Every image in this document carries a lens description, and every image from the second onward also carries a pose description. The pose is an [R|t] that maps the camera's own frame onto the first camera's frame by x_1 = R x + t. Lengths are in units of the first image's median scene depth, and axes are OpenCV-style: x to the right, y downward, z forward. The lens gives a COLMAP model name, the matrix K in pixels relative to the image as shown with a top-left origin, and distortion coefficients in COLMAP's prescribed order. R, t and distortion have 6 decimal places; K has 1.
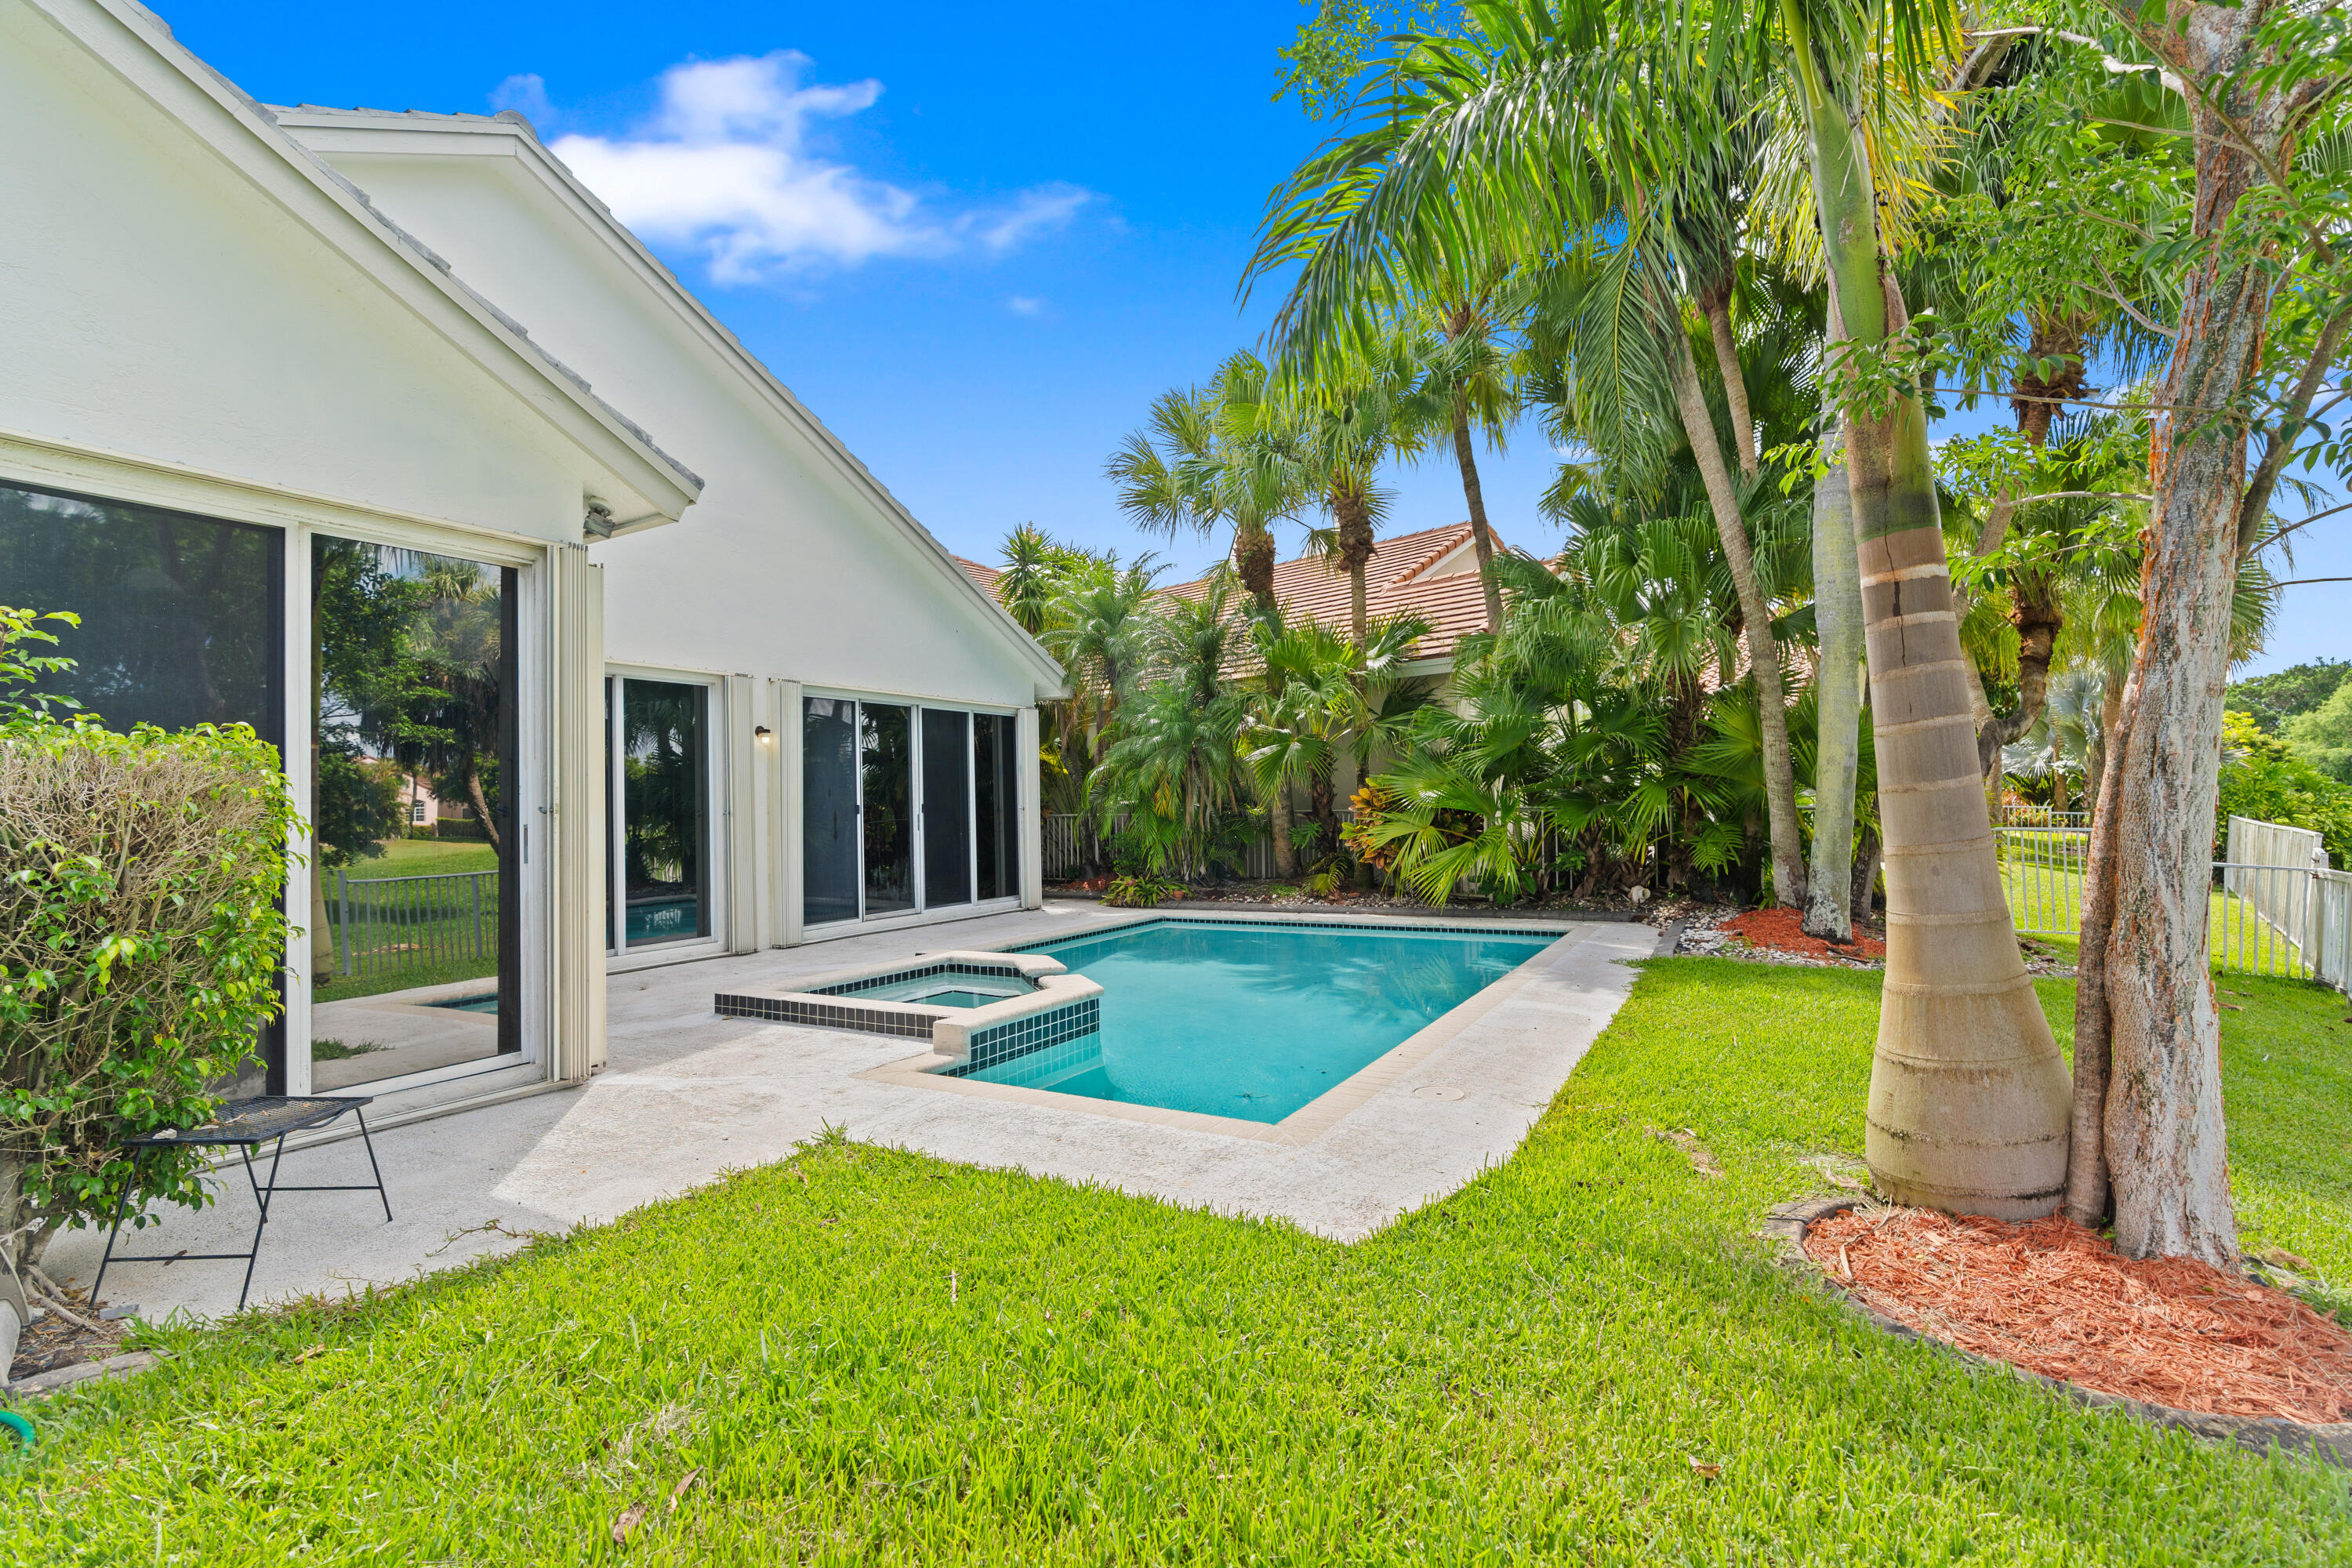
lens RADIAL K [[1057.0, 0, 1176.7], [0, 1057.0, 775.1], [0, 0, 1]] dist [0.002444, 0.000877]
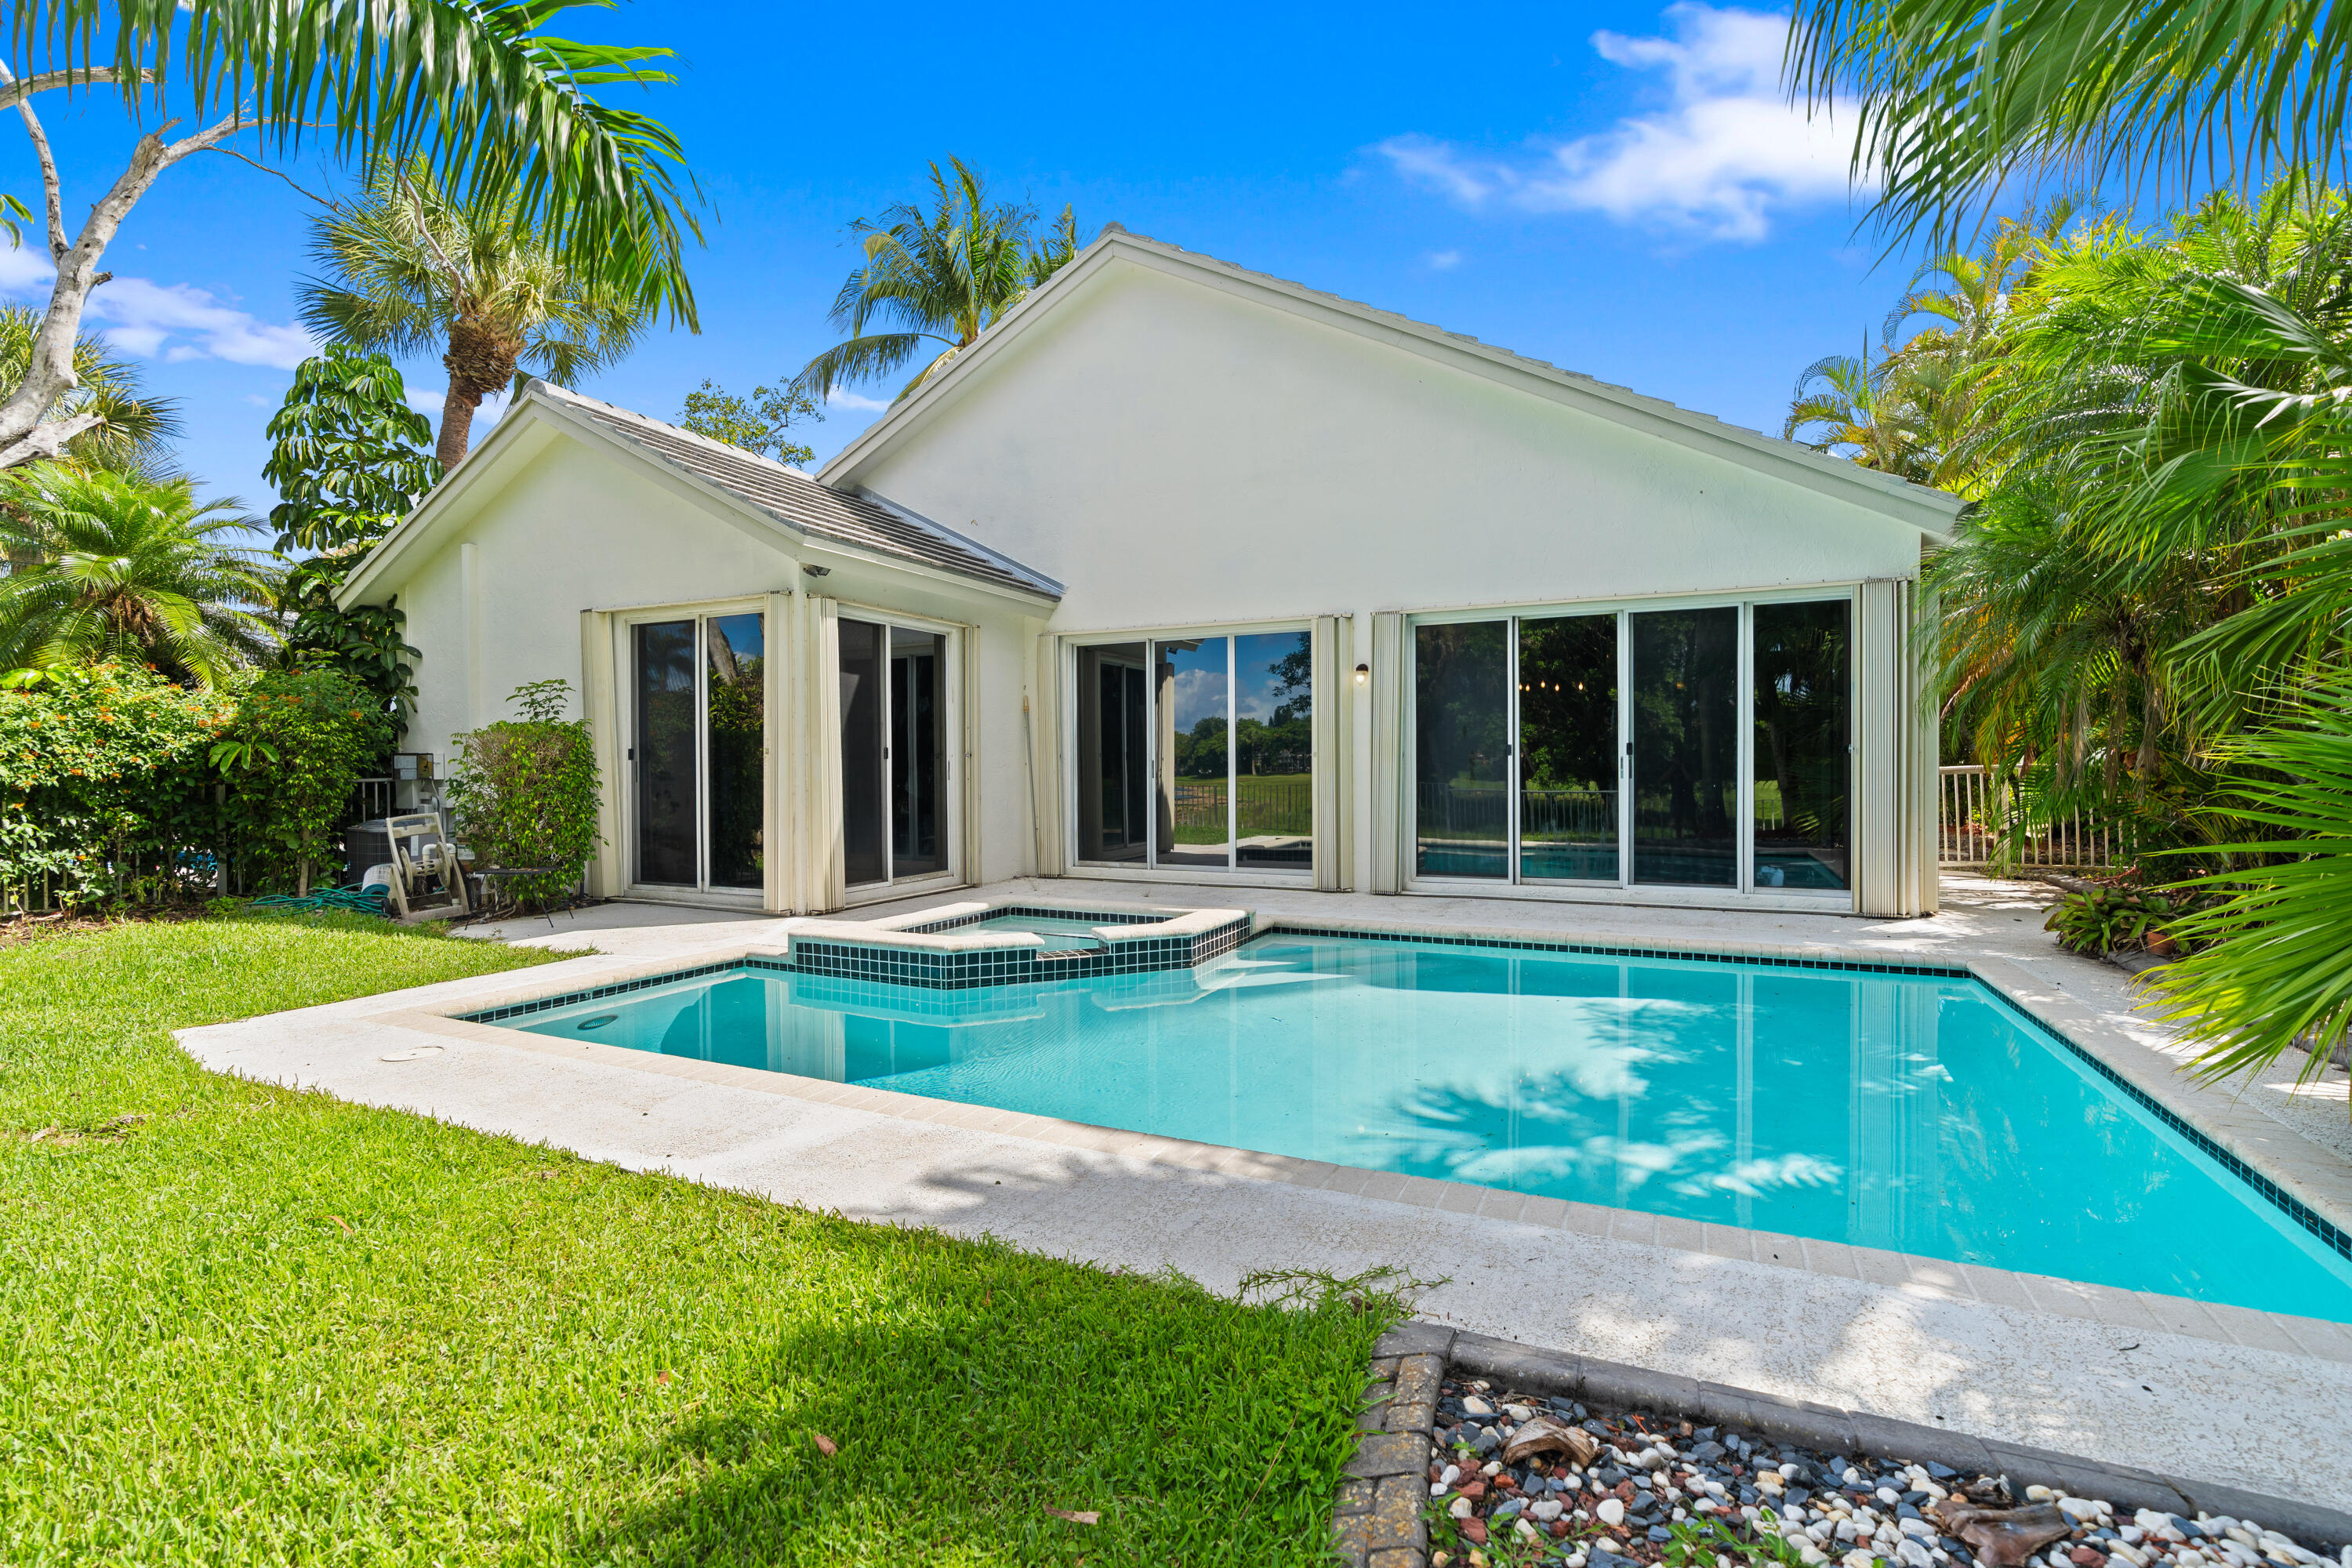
lens RADIAL K [[1057.0, 0, 1173.5], [0, 1057.0, 776.6], [0, 0, 1]] dist [0.002444, 0.000877]
pose [[0.092000, 0.031980, -0.995245, 0.468447], [0.029904, 0.998945, 0.034863, 0.015653], [0.995310, -0.032969, 0.090947, 0.611464]]
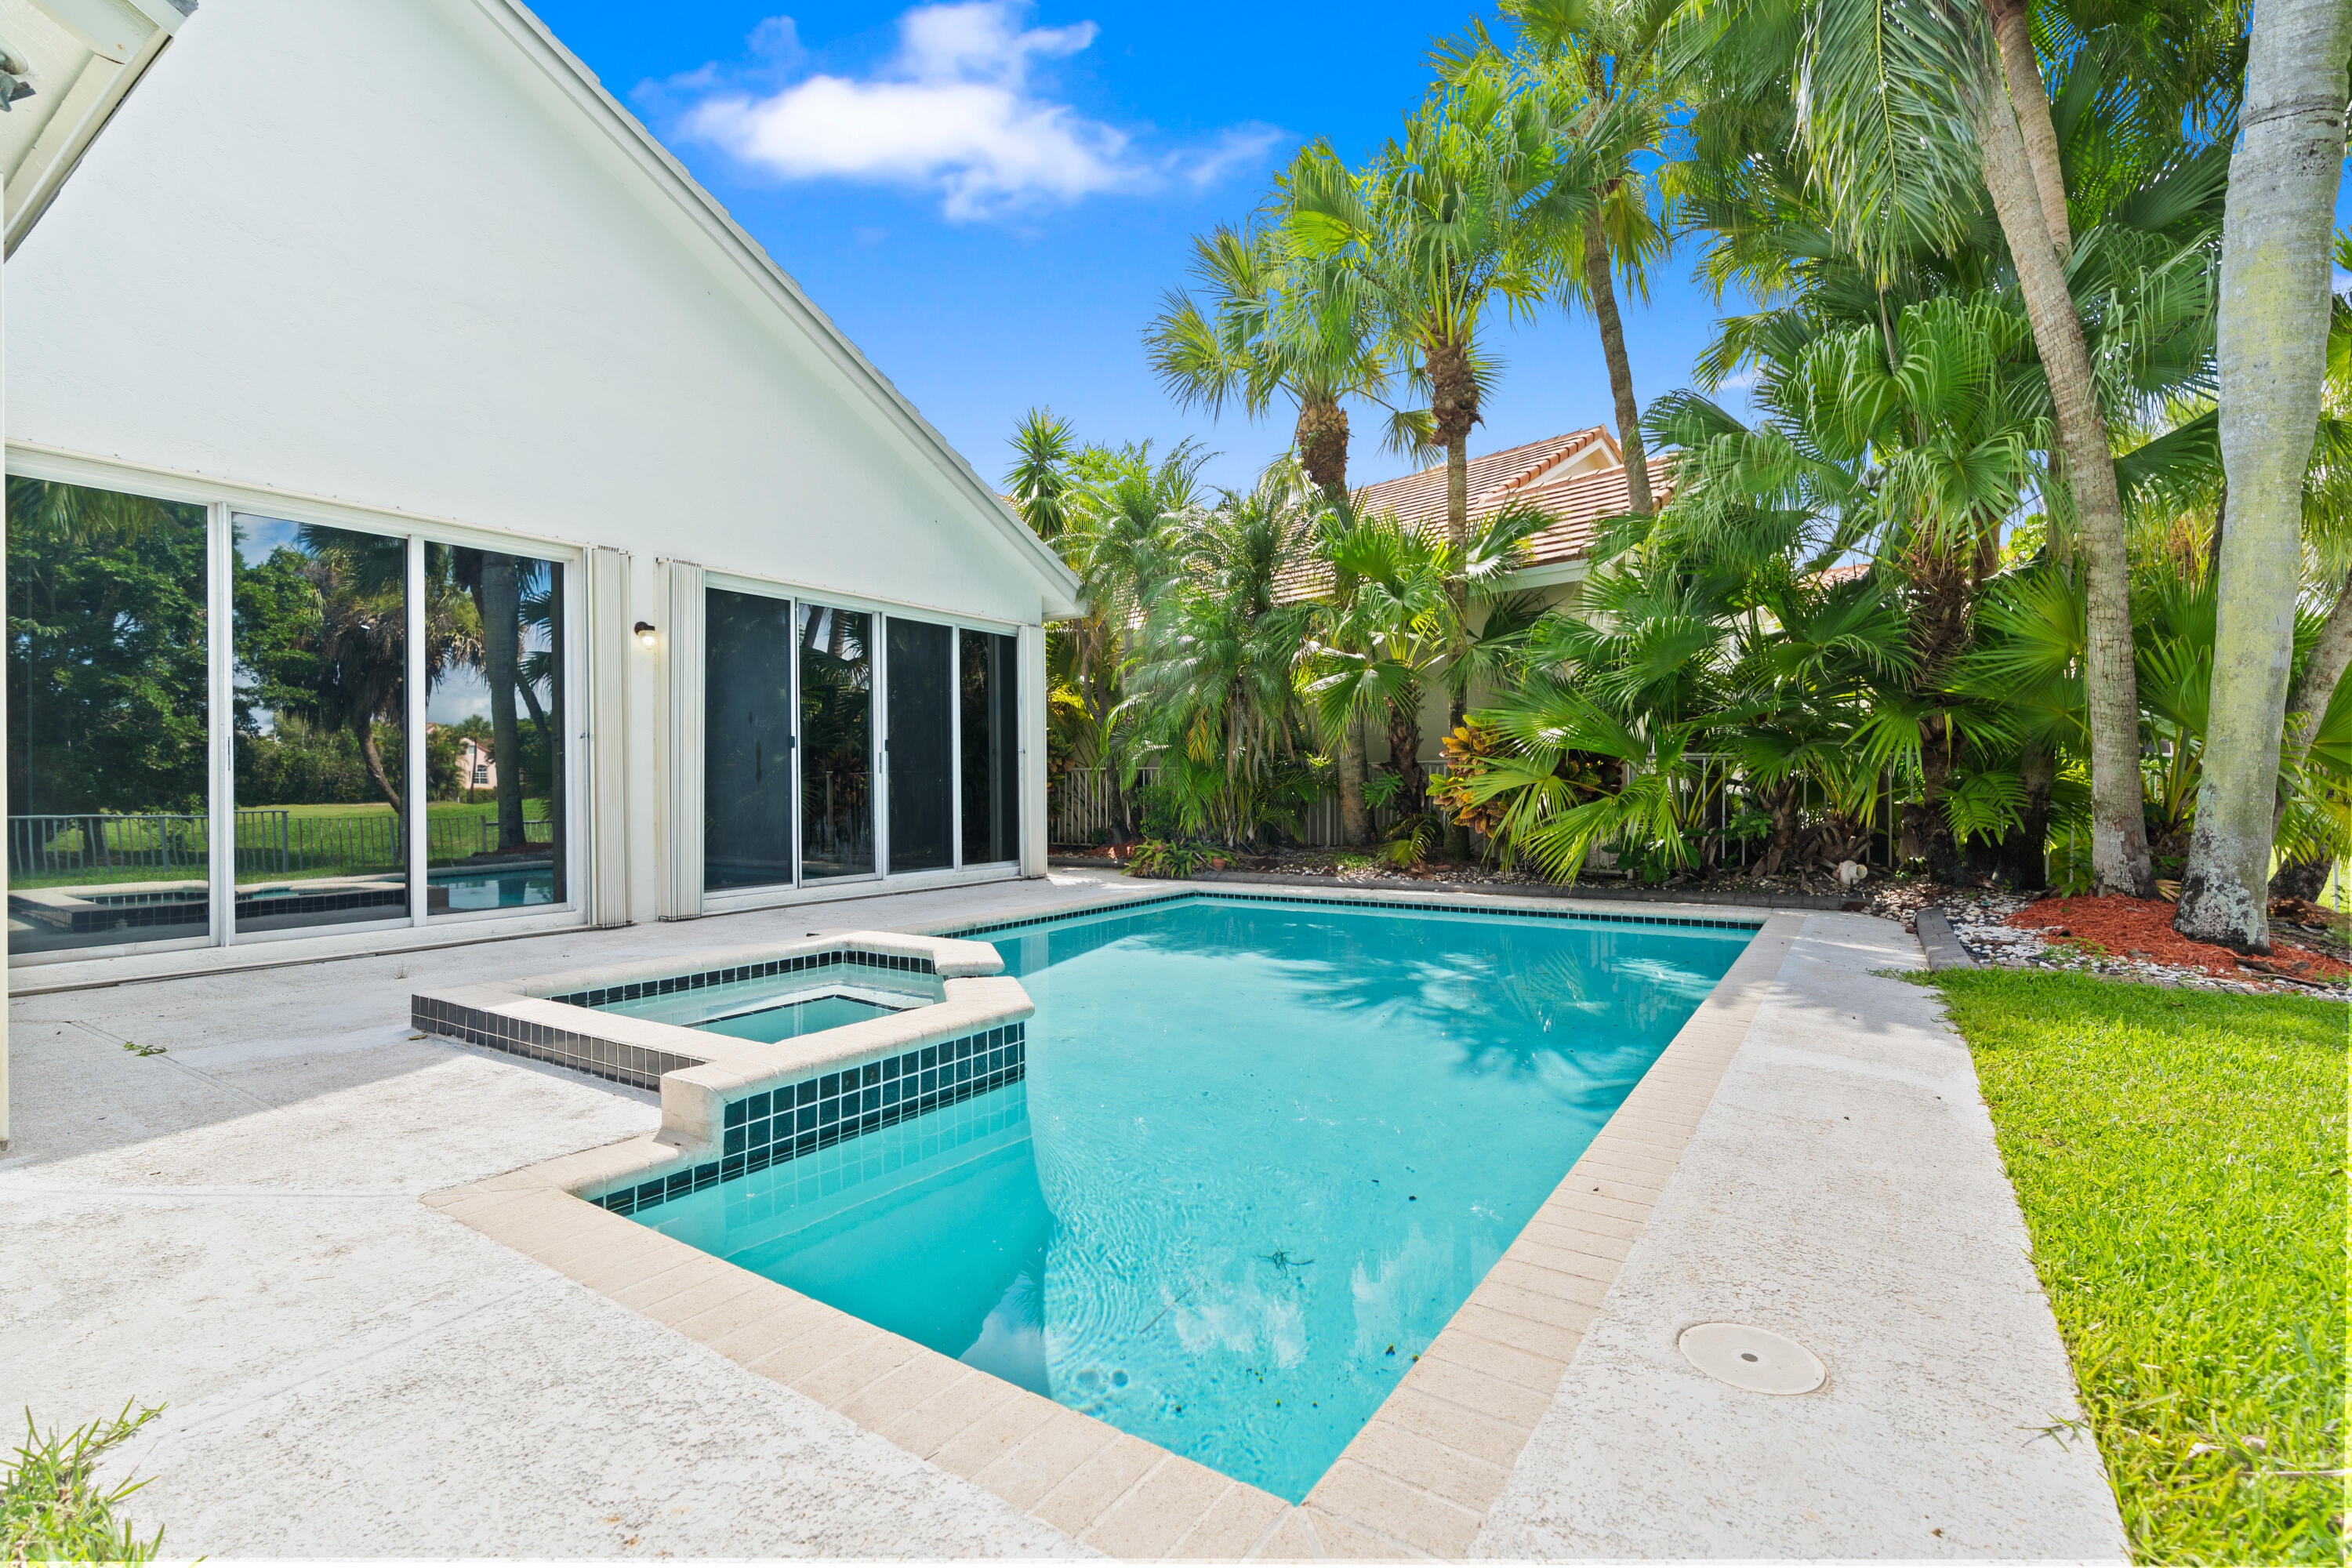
lens RADIAL K [[1057.0, 0, 1178.7], [0, 1057.0, 779.3], [0, 0, 1]] dist [0.002444, 0.000877]
pose [[0.997775, 0.013844, -0.065222, 0.025781], [-0.012205, 0.999601, 0.025463, 0.033781], [0.065548, -0.024610, 0.997546, 0.235365]]
